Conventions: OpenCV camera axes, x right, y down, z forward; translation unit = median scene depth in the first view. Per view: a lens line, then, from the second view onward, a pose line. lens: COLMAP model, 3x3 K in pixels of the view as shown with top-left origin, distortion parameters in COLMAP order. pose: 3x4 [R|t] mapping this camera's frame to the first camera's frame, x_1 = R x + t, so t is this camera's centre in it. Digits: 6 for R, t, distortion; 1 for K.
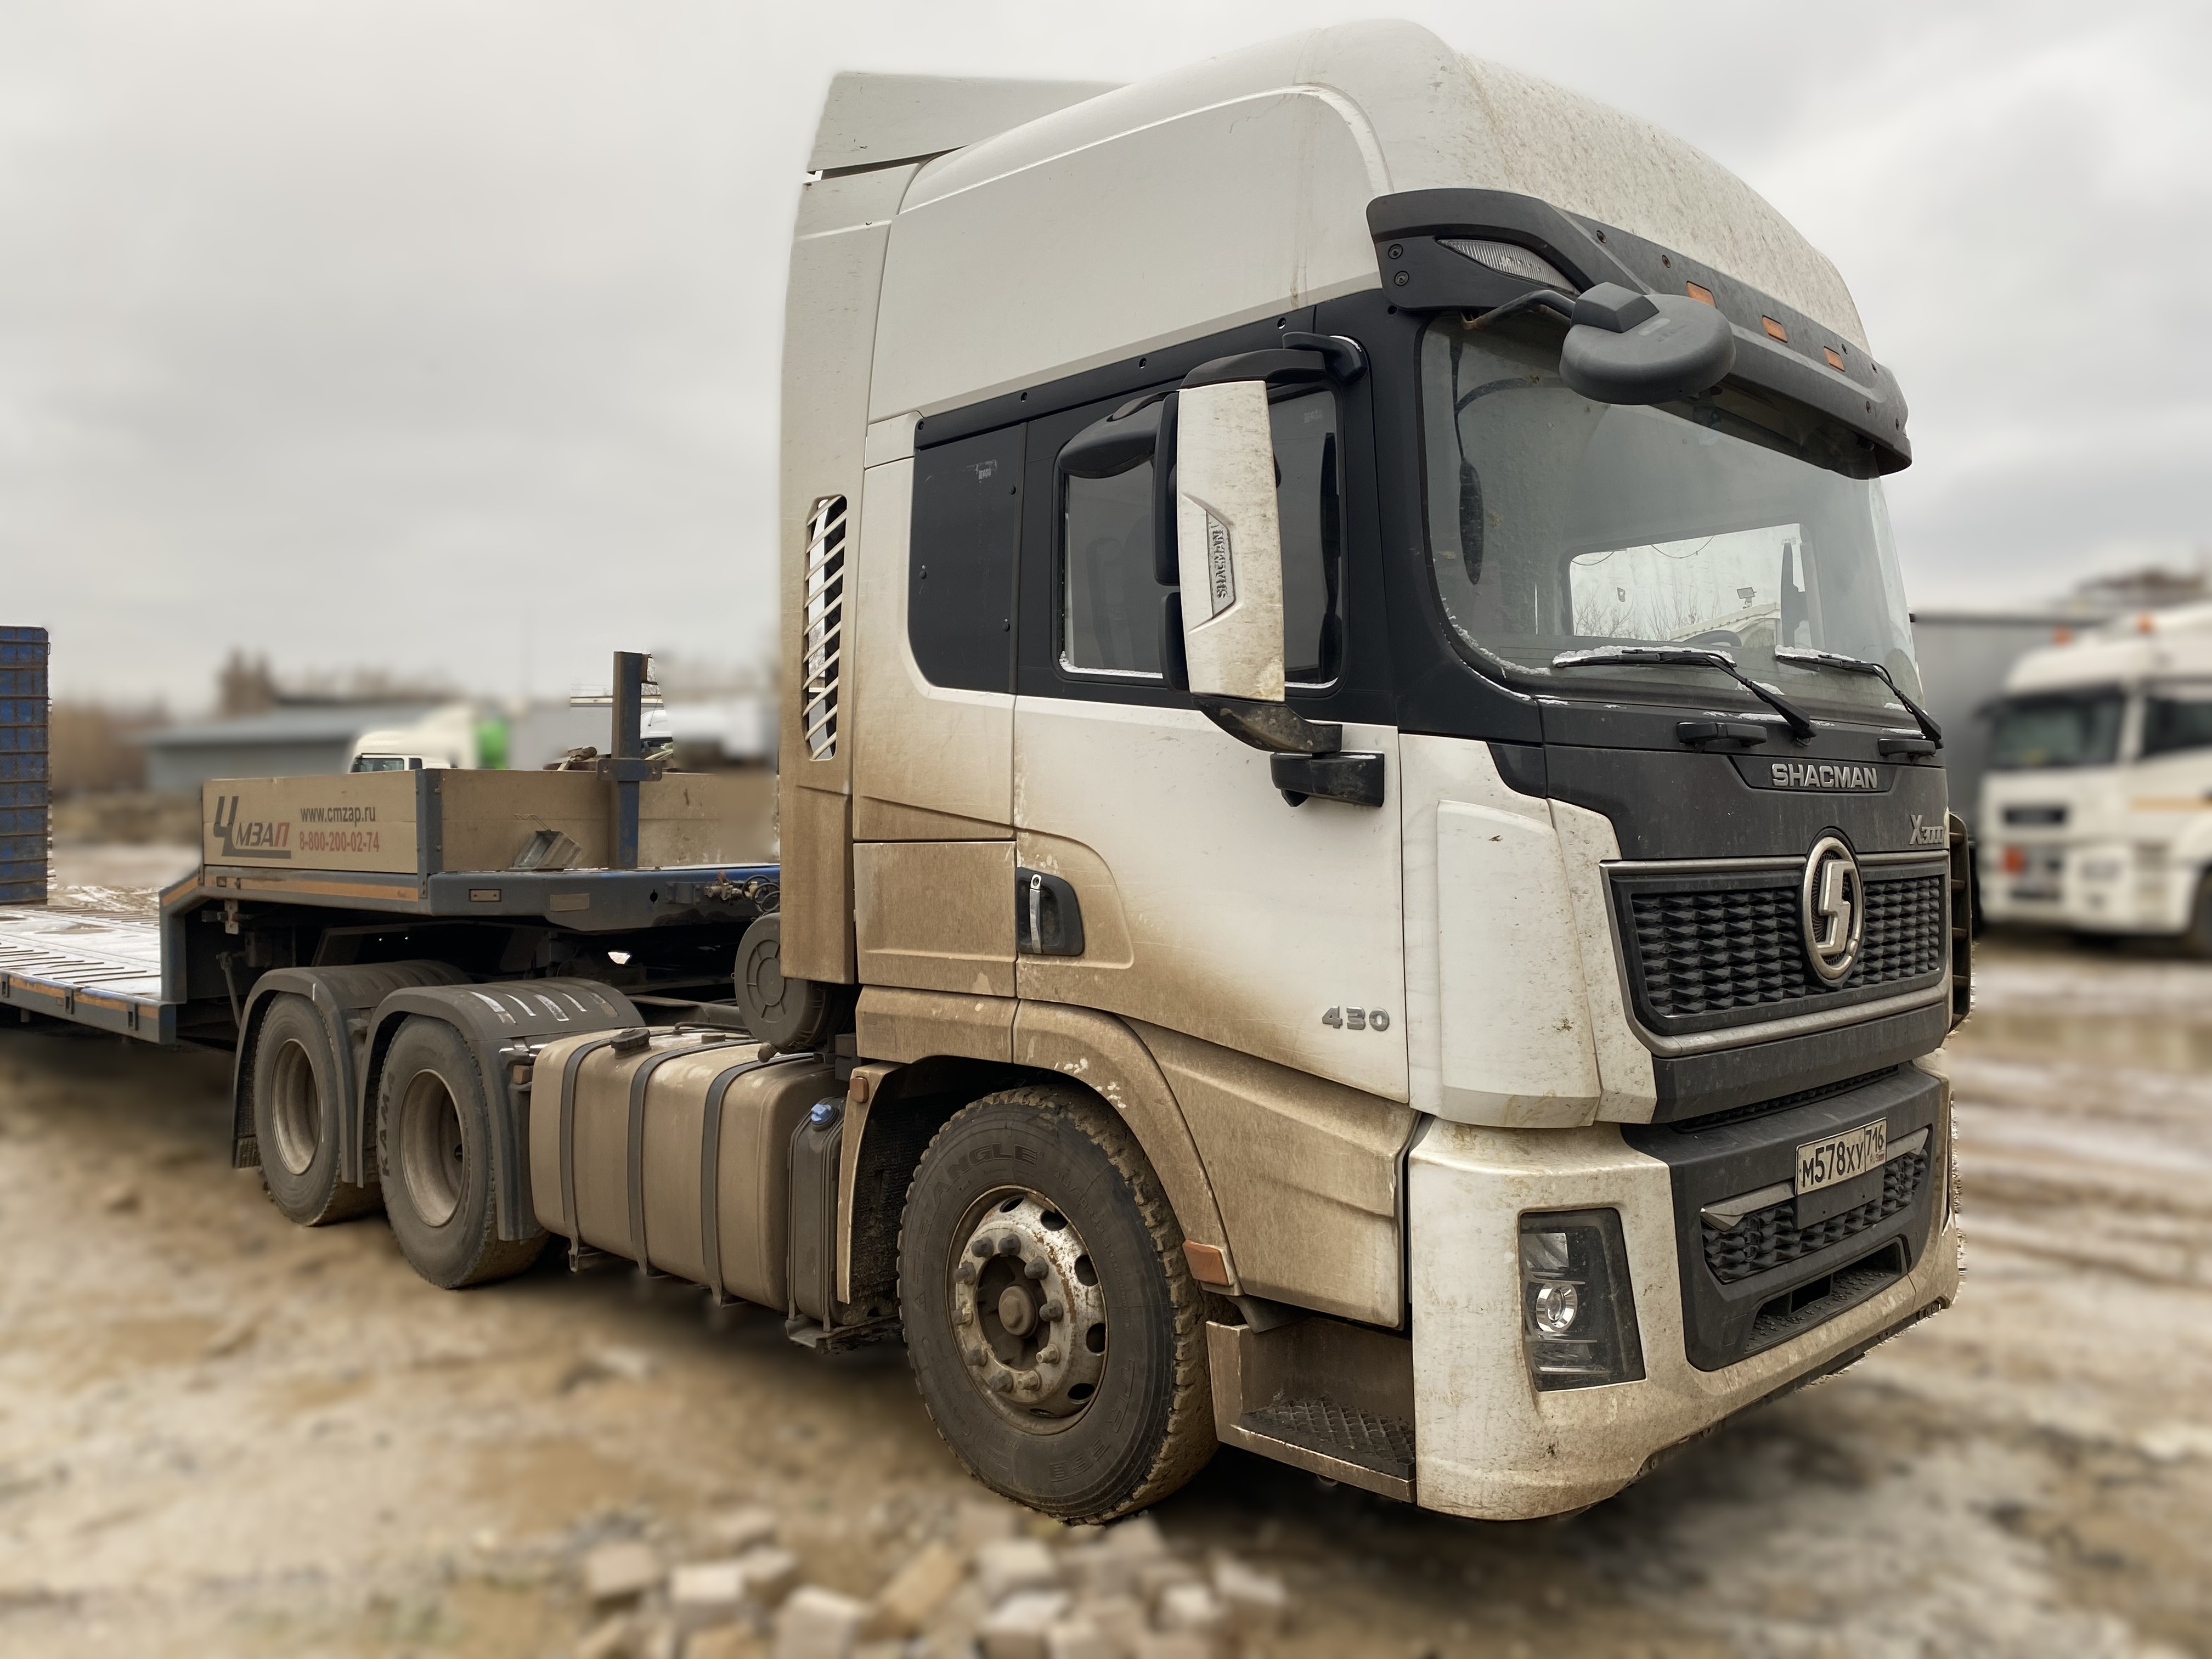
lens RADIAL K [[1648.7, 0, 1106.0], [0, 1648.7, 829.5], [0, 0, 1]] dist [0.039825, -0.003511]
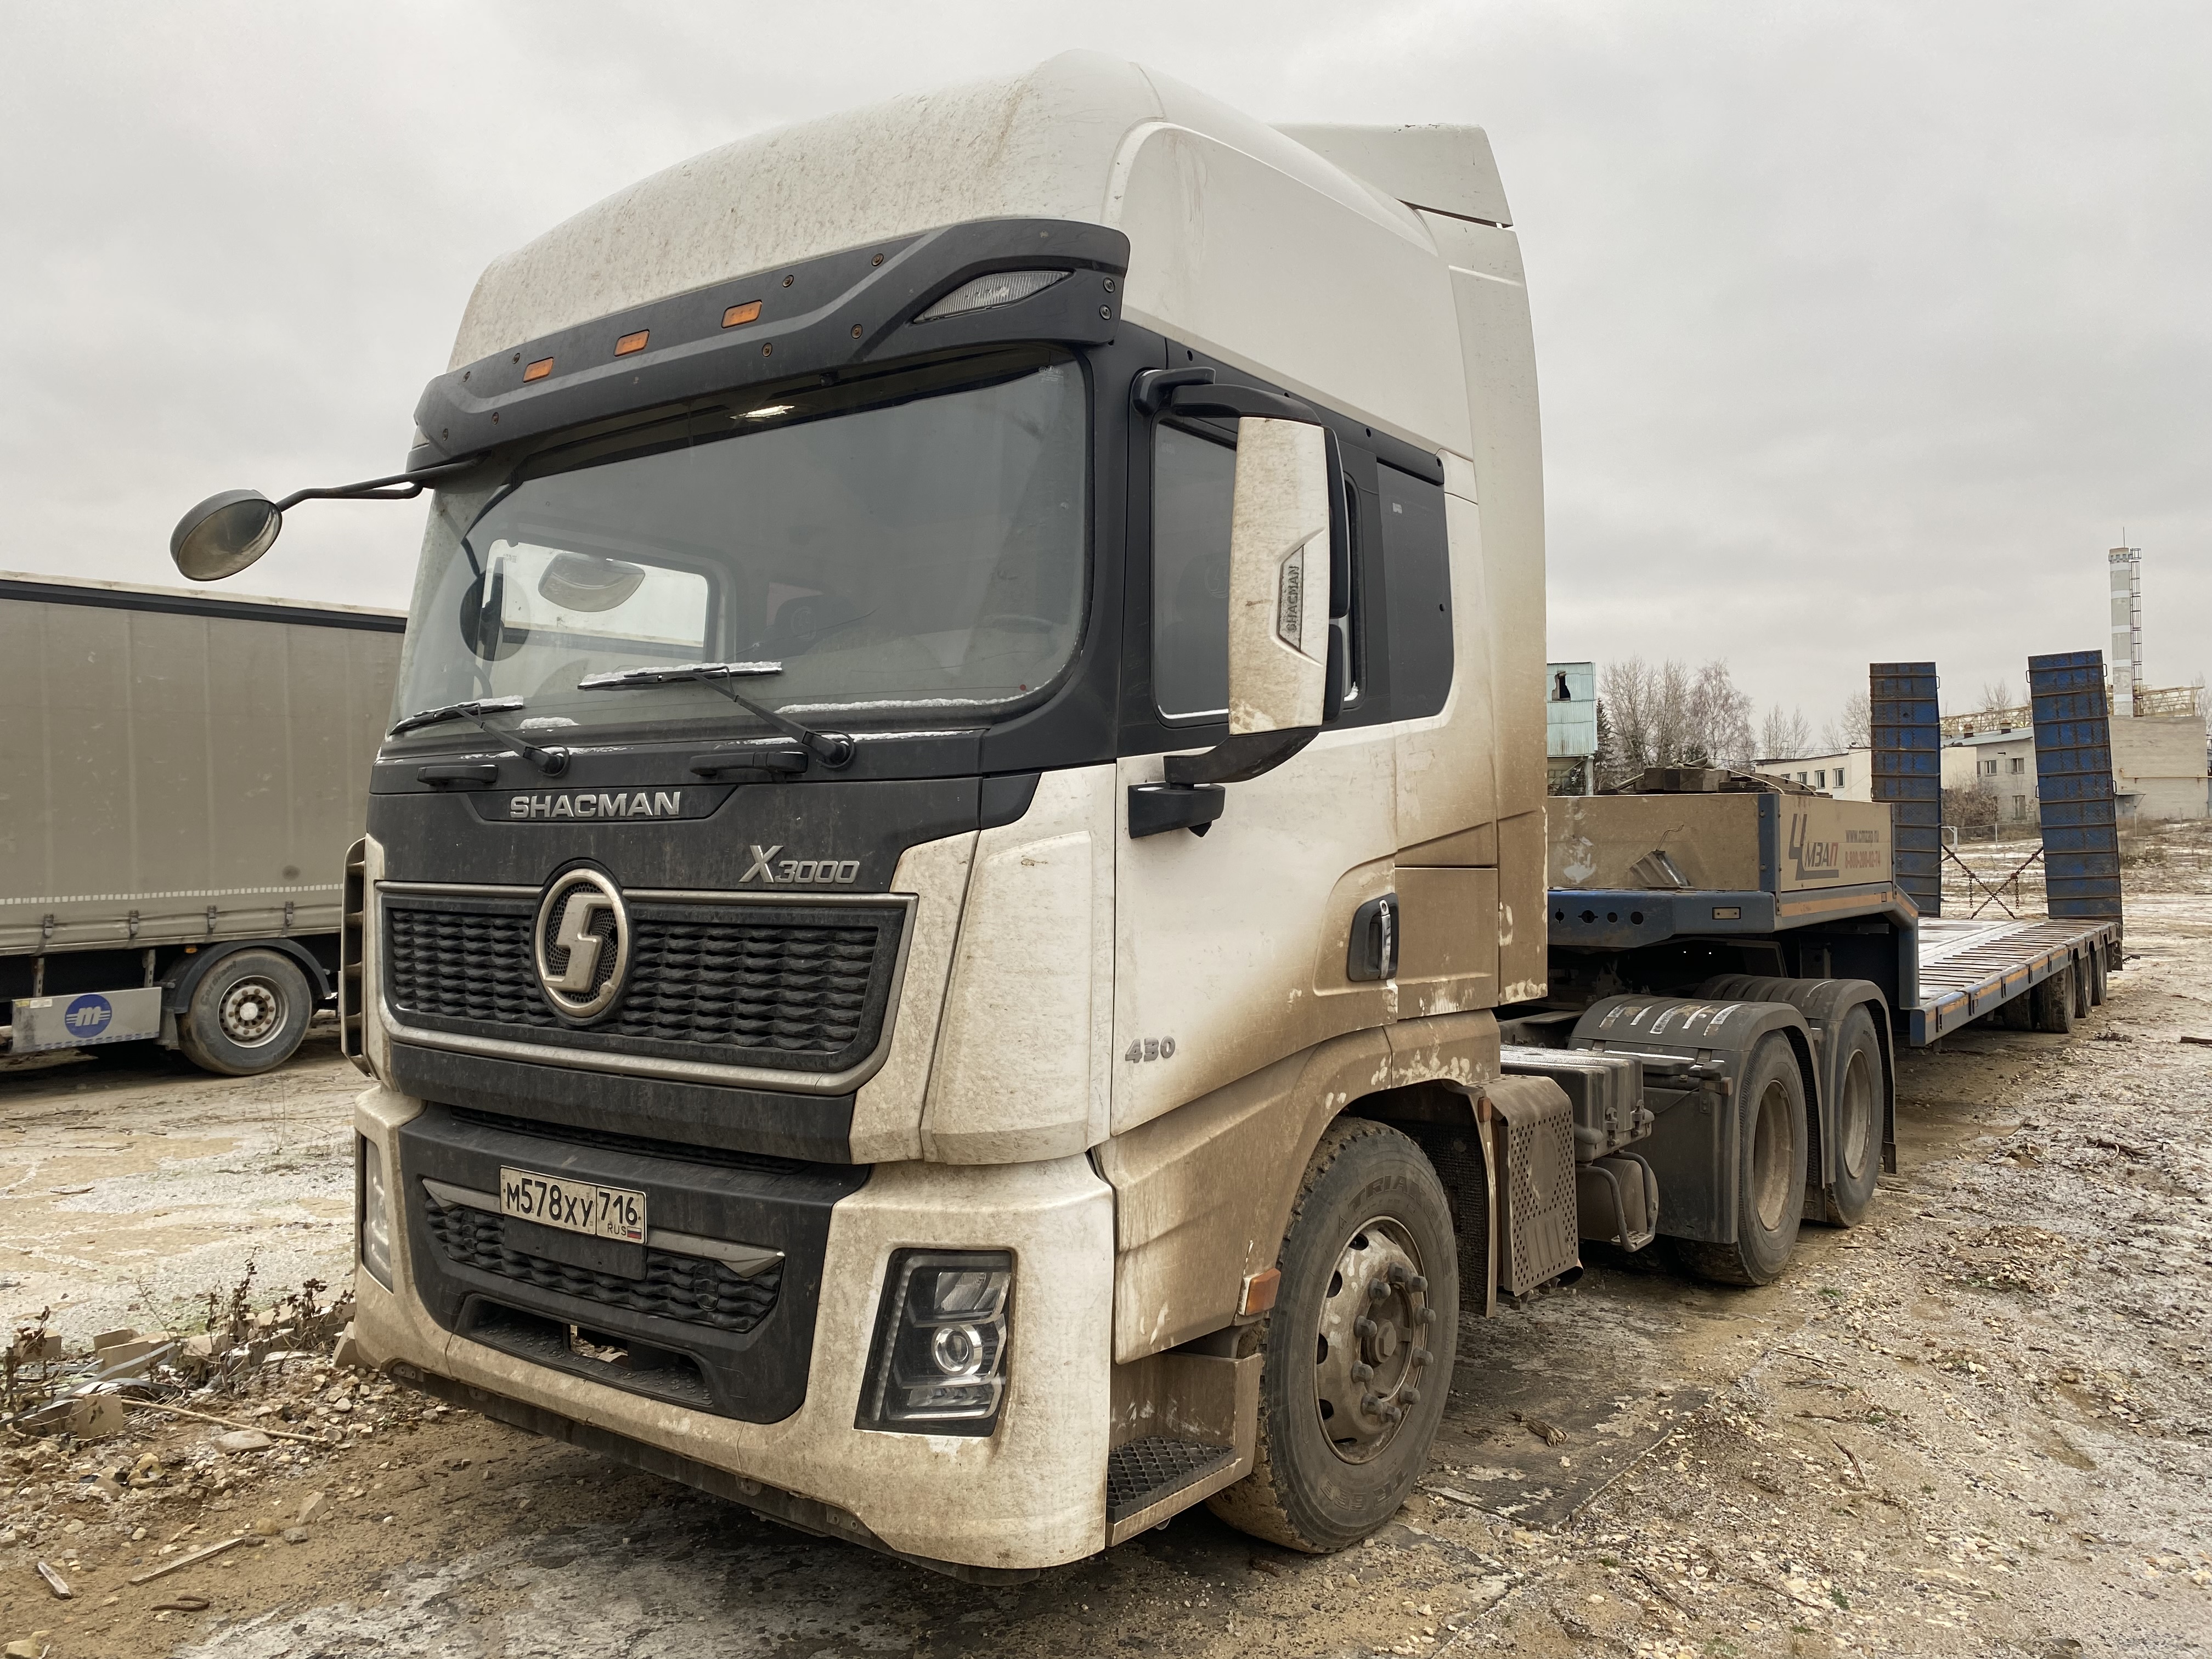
lens RADIAL K [[1718.1, 0, 1107.0], [0, 1718.1, 785.3], [0, 0, 1]] dist [-0.004279, -0.003913]
pose [[0.145844, -0.029011, -0.988882, 1.464710], [-0.005033, 0.999535, -0.030065, -0.015421], [0.989295, 0.009362, 0.145631, 1.158273]]
